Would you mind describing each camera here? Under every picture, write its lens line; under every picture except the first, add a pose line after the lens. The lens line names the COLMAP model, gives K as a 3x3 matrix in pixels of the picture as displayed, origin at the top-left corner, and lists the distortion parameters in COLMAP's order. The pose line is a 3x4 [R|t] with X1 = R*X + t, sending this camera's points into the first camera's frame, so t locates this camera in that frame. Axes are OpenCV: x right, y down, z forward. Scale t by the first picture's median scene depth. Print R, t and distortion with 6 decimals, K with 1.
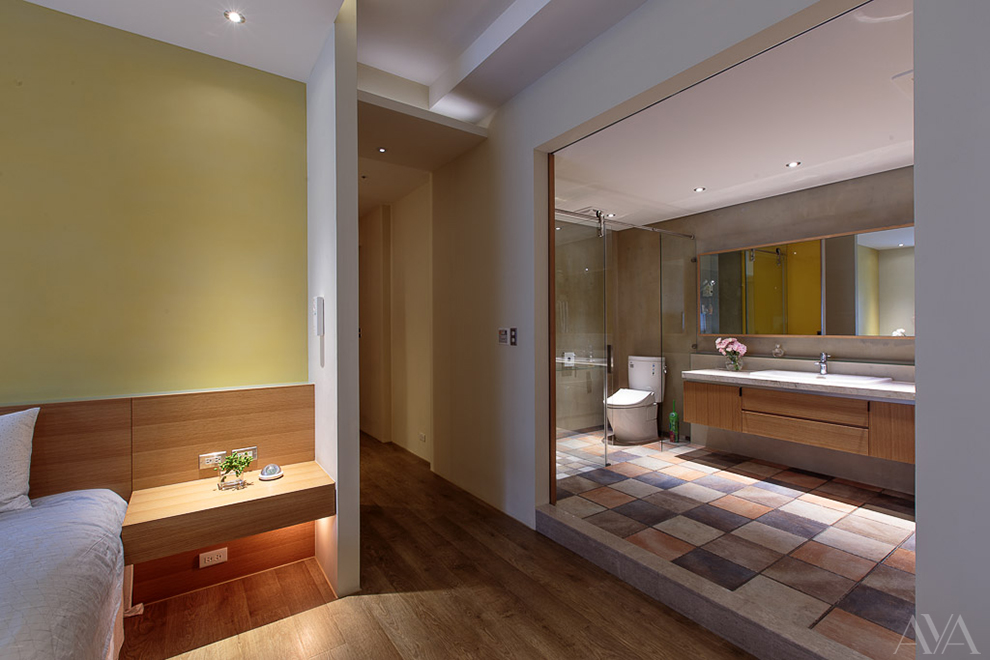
lens RADIAL K [[441.3, 0, 506.8], [0, 441.3, 326.8], [0, 0, 1]] dist [0.000917, 0.000000]
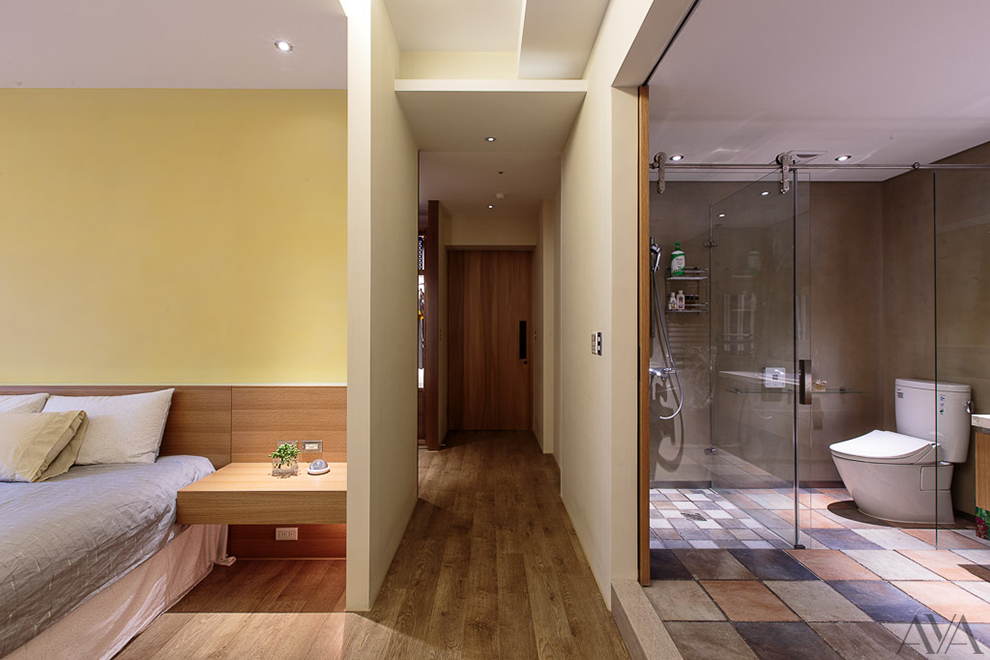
lens RADIAL K [[453.6, 0, 491.4], [0, 453.6, 325.9], [0, 0, 1]] dist [0.001296, 0.000284]
pose [[0.816824, 0.000802, -0.576887, 0.273368], [-0.005274, 0.999968, -0.006078, -0.001905], [0.576863, 0.008007, 0.816802, 0.225308]]
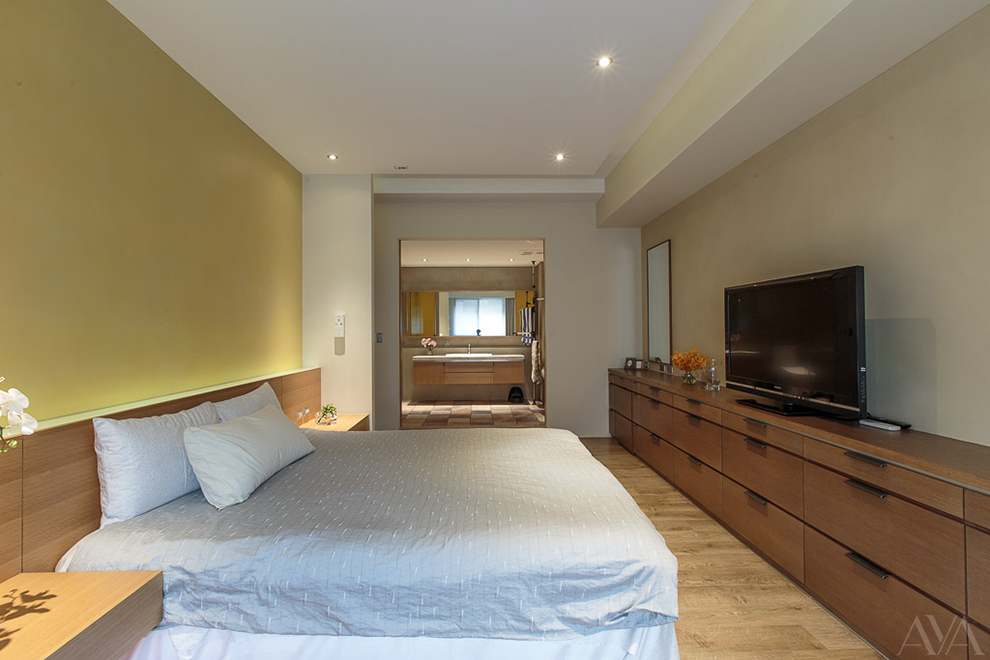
lens RADIAL K [[449.0, 0, 495.0], [0, 449.0, 330.0], [0, 0, 1]] dist [0.001713, 0.000443]
pose [[0.542027, 0.002490, 0.840357, -1.090691], [0.007914, 0.999936, -0.008068, 0.008959], [-0.840324, 0.011024, 0.541973, -0.320263]]
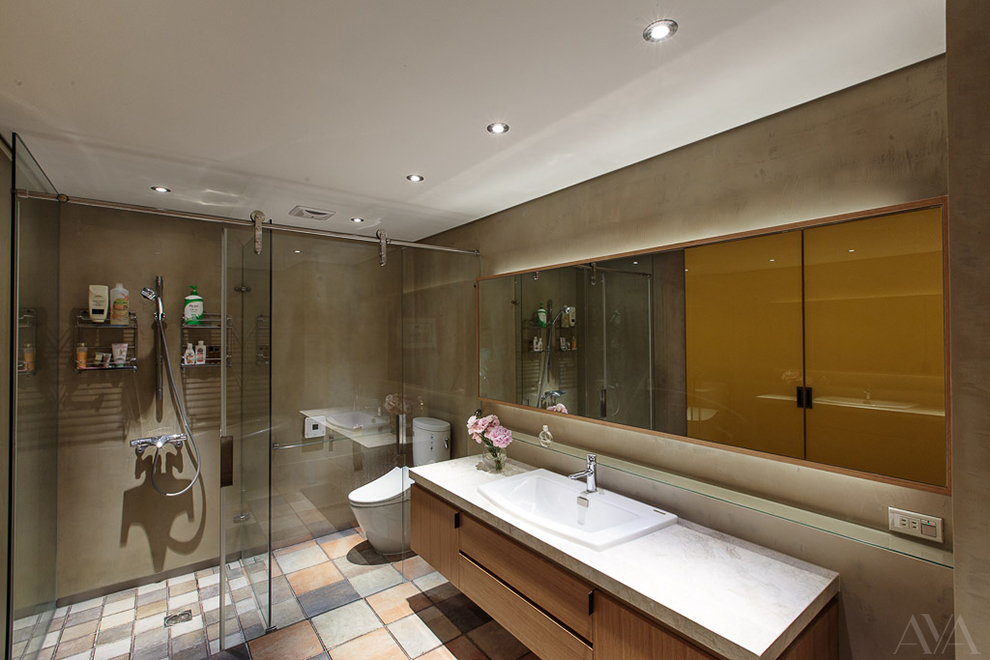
lens RADIAL K [[449.0, 0, 495.0], [0, 449.0, 330.0], [0, 0, 1]] dist [0.001713, 0.000443]
pose [[0.999134, -0.000100, 0.041619, 0.572771], [0.000784, 0.999865, -0.016414, -0.097945], [-0.041611, 0.016432, 0.998999, 0.409765]]
